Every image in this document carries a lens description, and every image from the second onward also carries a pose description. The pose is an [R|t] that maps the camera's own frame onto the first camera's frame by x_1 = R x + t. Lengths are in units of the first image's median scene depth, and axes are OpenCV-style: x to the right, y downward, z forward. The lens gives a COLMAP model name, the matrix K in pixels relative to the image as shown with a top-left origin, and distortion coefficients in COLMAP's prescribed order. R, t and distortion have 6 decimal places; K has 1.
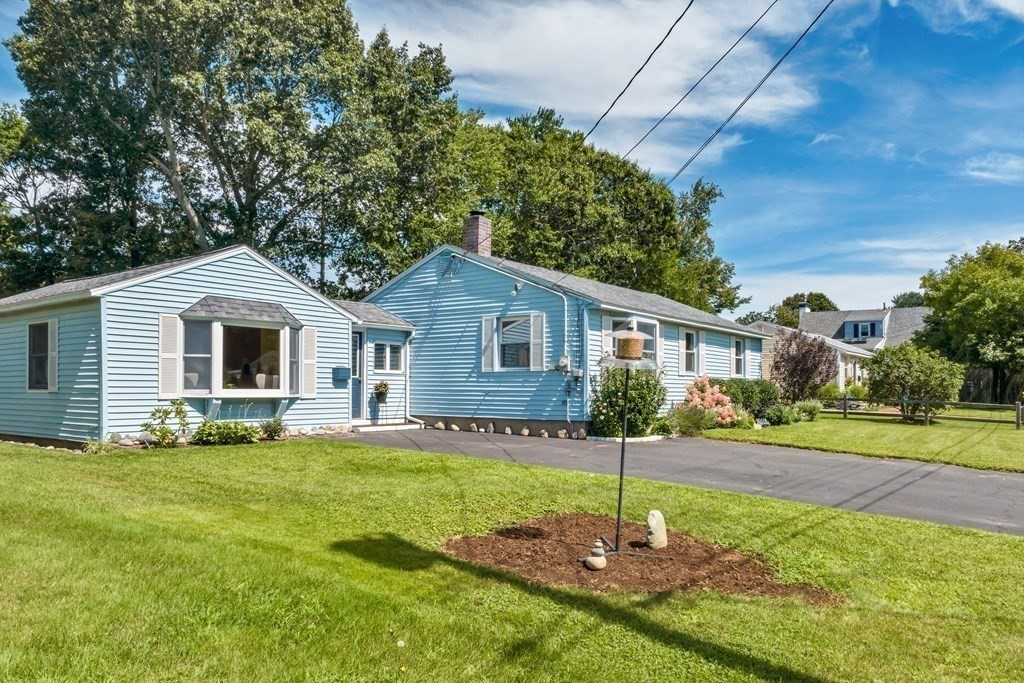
lens RADIAL K [[742.4, 0, 513.1], [0, 742.4, 352.3], [0, 0, 1]] dist [-0.041247, 0.019980]
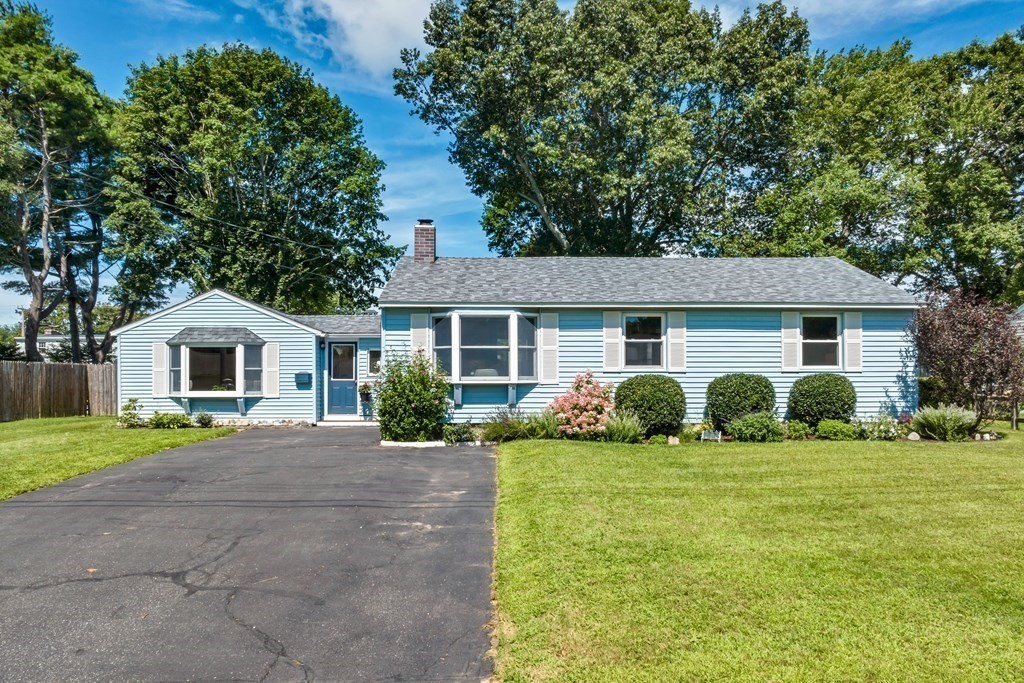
lens RADIAL K [[742.4, 0, 509.6], [0, 742.4, 376.7], [0, 0, 1]] dist [-0.041247, 0.019980]
pose [[0.606922, -0.013116, -0.794653, 0.951241], [0.045611, 0.998791, 0.018350, 0.019388], [0.793451, -0.047382, 0.606786, 0.514333]]
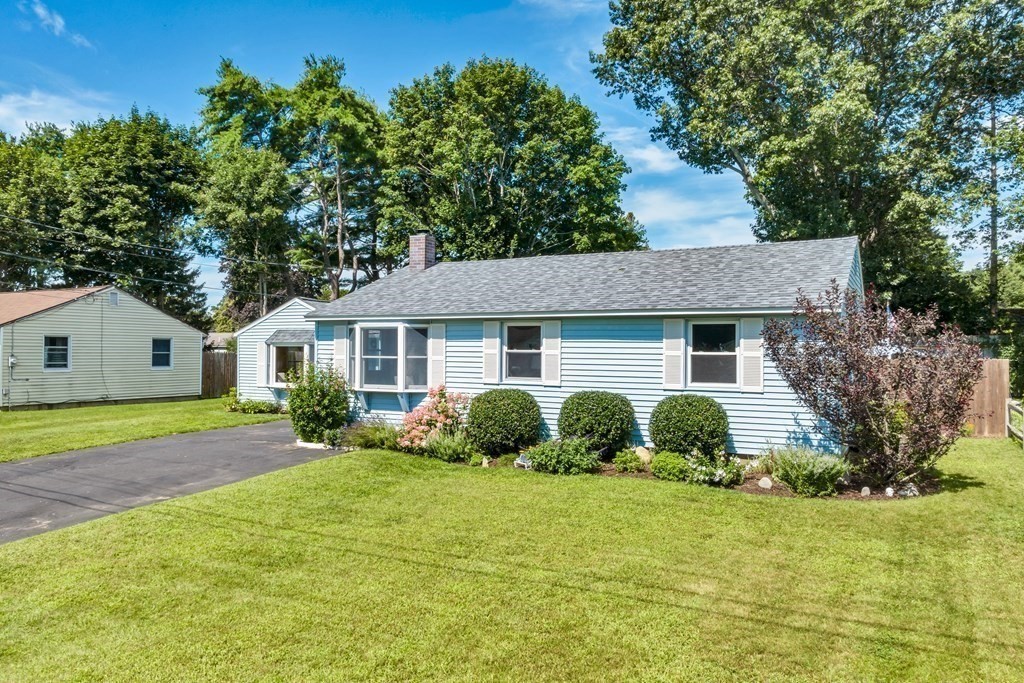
lens RADIAL K [[742.4, 0, 516.4], [0, 742.4, 341.8], [0, 0, 1]] dist [-0.041247, 0.019980]
pose [[0.135198, -0.013378, -0.990728, 1.198407], [0.045134, 0.998954, -0.007330, -0.007394], [0.989790, -0.043724, 0.135661, 1.108159]]
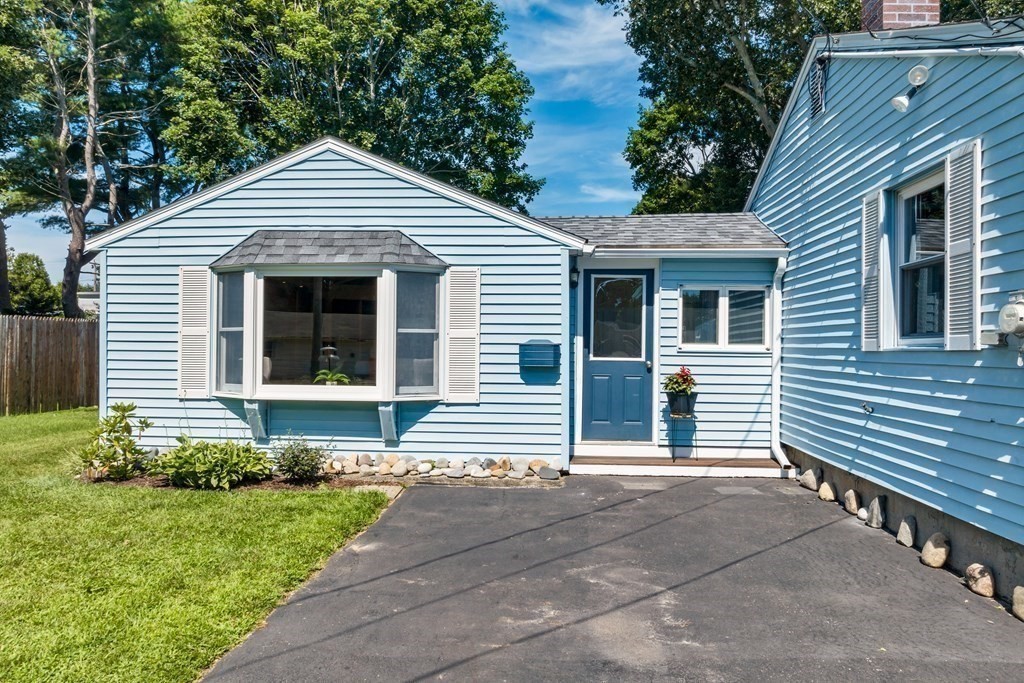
lens RADIAL K [[742.4, 0, 512.2], [0, 742.4, 336.0], [0, 0, 1]] dist [-0.041247, 0.019980]
pose [[0.532344, -0.013769, -0.846416, 0.178717], [0.035951, 0.999333, 0.006355, 0.011820], [0.845764, -0.033813, 0.532484, 0.708951]]
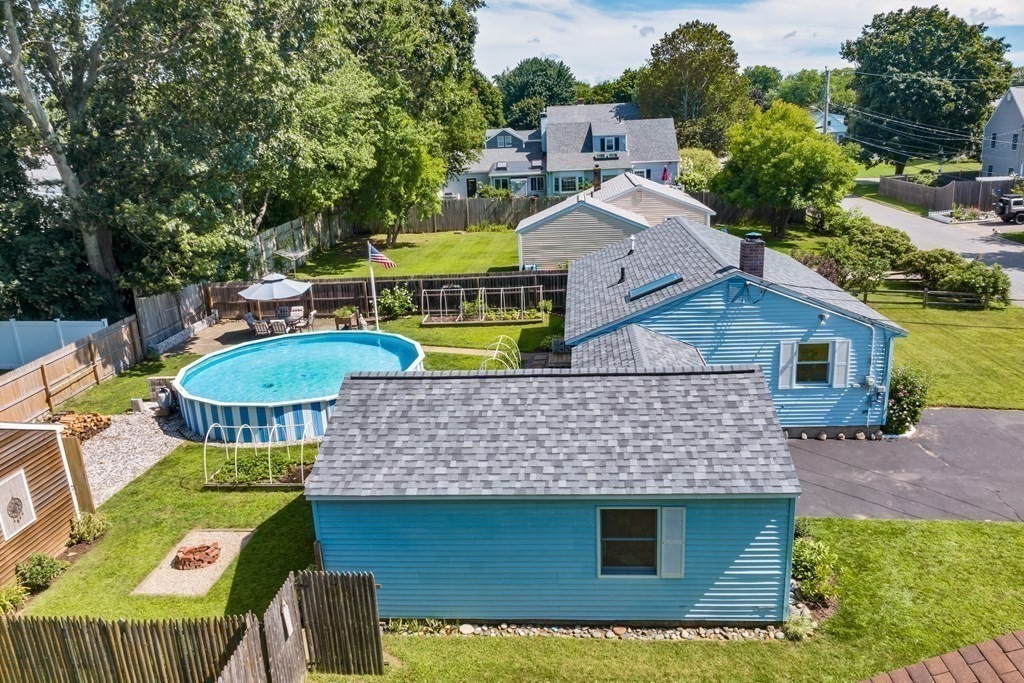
lens RADIAL K [[742.4, 0, 513.7], [0, 742.4, 339.3], [0, 0, 1]] dist [-0.041247, 0.019980]
pose [[0.856037, -0.183979, 0.483065, -0.957232], [0.025034, 0.948176, 0.316758, -0.429145], [-0.516307, -0.259064, 0.816280, 0.339414]]
